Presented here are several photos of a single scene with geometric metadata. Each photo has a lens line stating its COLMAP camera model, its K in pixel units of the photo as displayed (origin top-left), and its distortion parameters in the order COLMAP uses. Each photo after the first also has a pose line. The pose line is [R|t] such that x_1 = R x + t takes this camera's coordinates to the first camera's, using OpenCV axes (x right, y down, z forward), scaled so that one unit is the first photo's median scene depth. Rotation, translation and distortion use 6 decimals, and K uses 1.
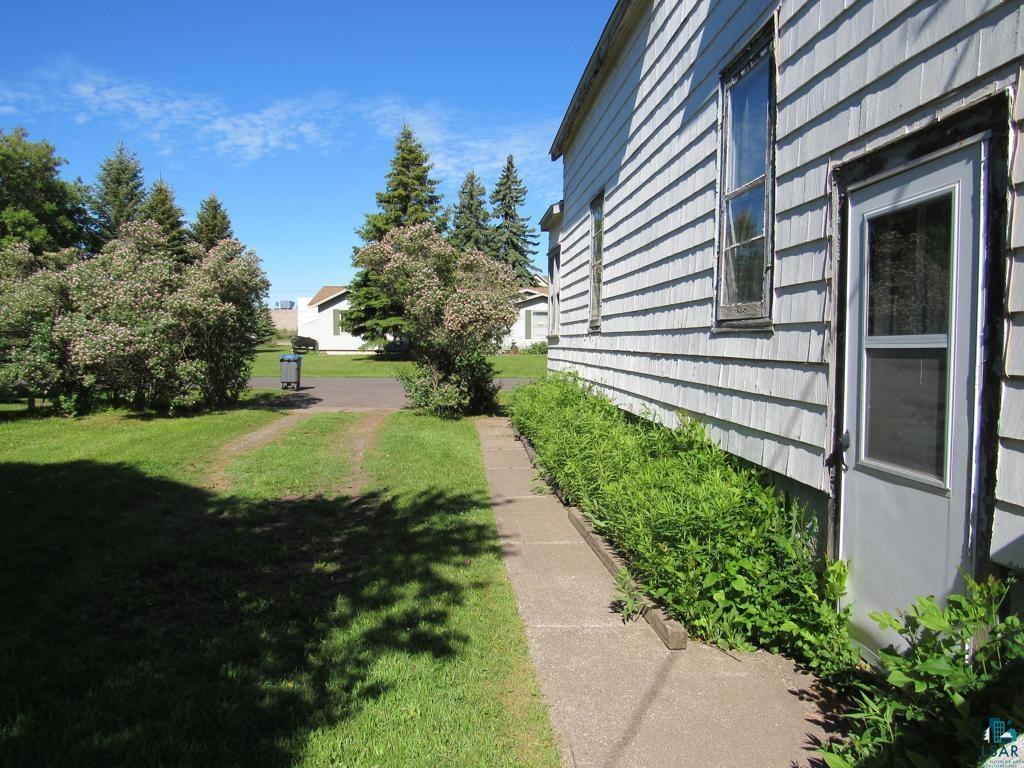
lens RADIAL K [[720.9, 0, 510.4], [0, 720.9, 381.3], [0, 0, 1]] dist [-0.029780, 0.011571]
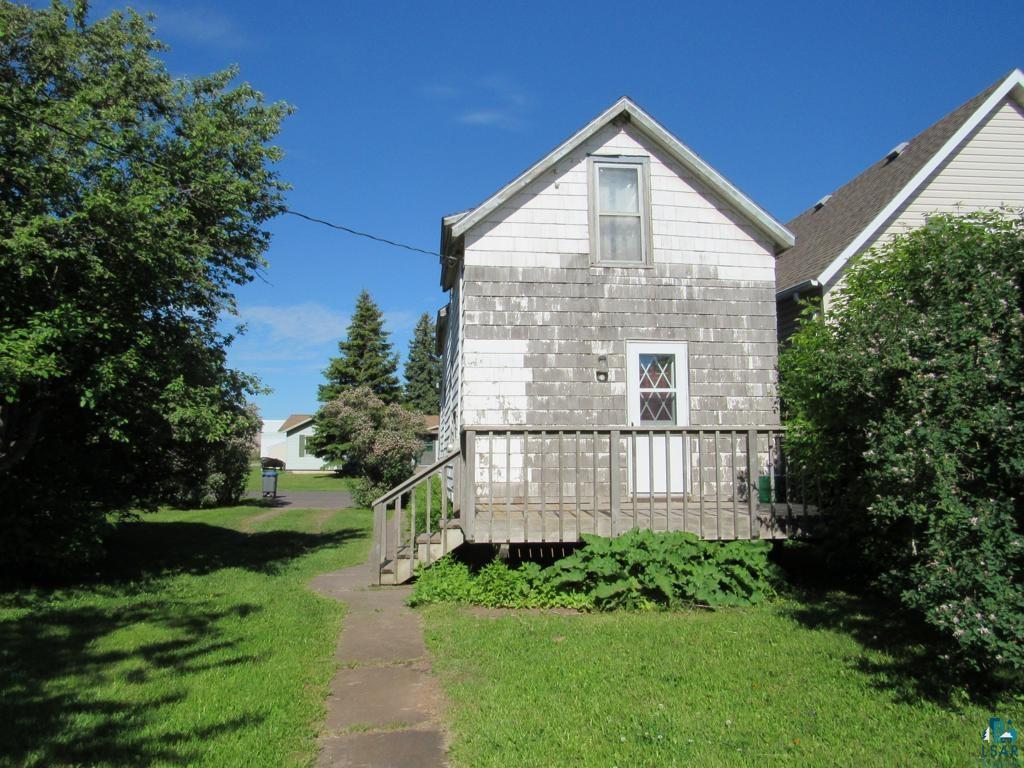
lens RADIAL K [[720.9, 0, 509.7], [0, 720.9, 386.9], [0, 0, 1]] dist [-0.029780, 0.011571]
pose [[0.998814, 0.001976, 0.048653, 0.048138], [0.005769, 0.987339, -0.158520, 0.013381], [-0.048350, 0.158613, 0.986156, -0.229909]]
